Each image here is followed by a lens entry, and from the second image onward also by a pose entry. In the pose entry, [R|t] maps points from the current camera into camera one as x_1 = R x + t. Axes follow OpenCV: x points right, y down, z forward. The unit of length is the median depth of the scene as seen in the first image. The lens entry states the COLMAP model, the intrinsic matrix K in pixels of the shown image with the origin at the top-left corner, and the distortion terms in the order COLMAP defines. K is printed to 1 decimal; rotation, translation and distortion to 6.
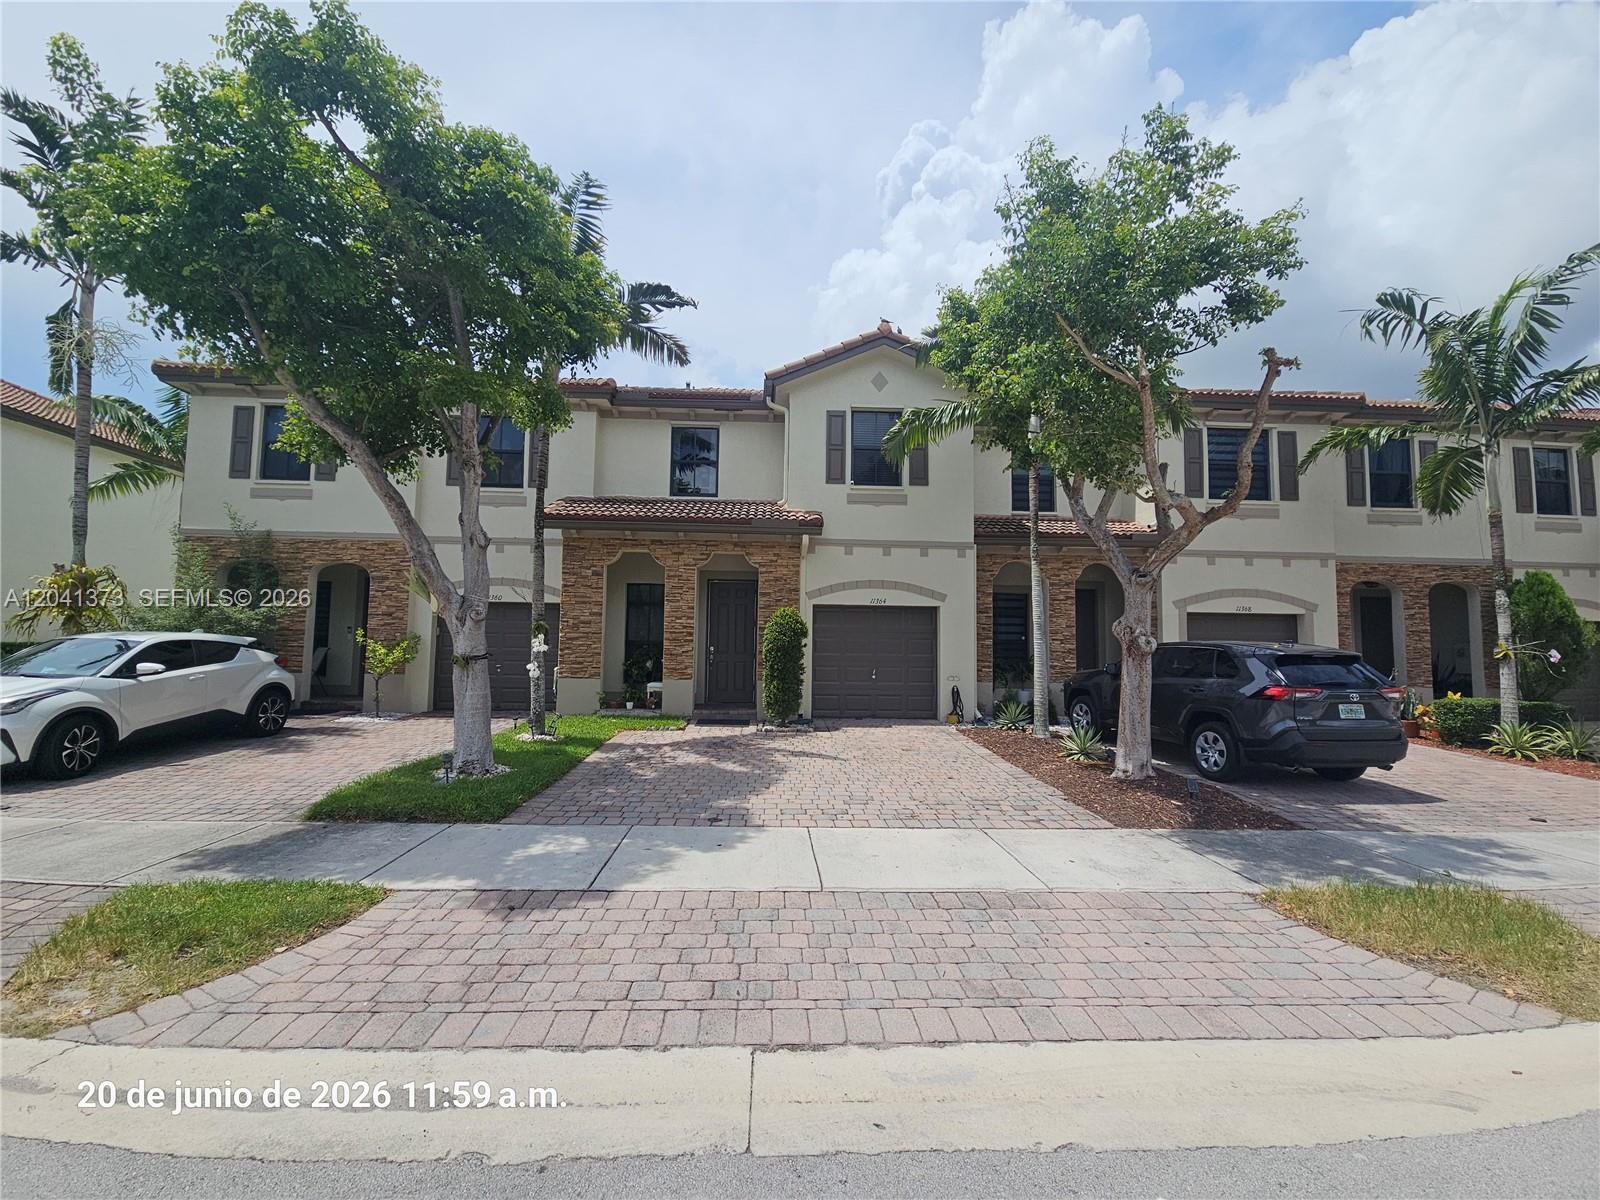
lens RADIAL K [[650.6, 0, 794.5], [0, 650.6, 601.5], [0, 0, 1]] dist [0.004224, -0.004314]
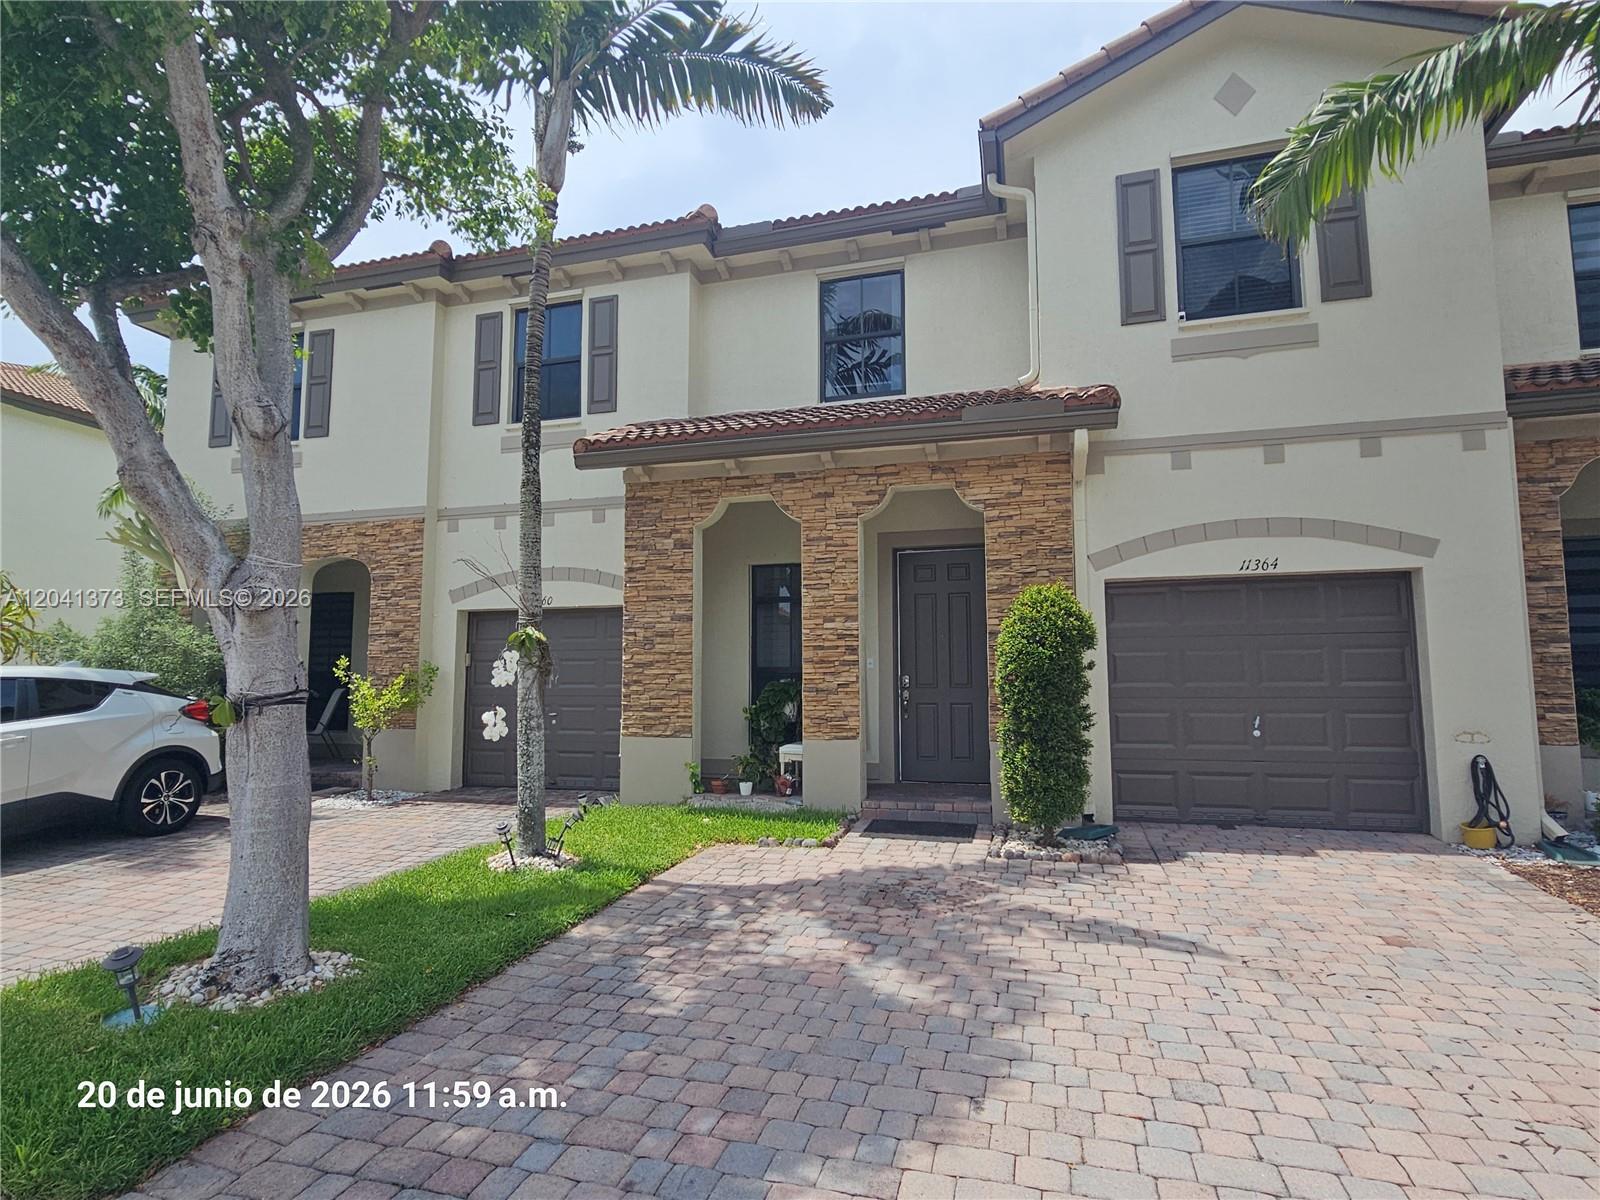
lens RADIAL K [[835.2, 0, 801.6], [0, 835.2, 607.7], [0, 0, 1]] dist [0.003128, 0.000726]
pose [[0.947878, -0.047046, -0.315141, 0.009965], [0.040328, 0.998799, -0.027807, 0.033141], [0.316071, 0.013648, 0.948637, 0.360378]]
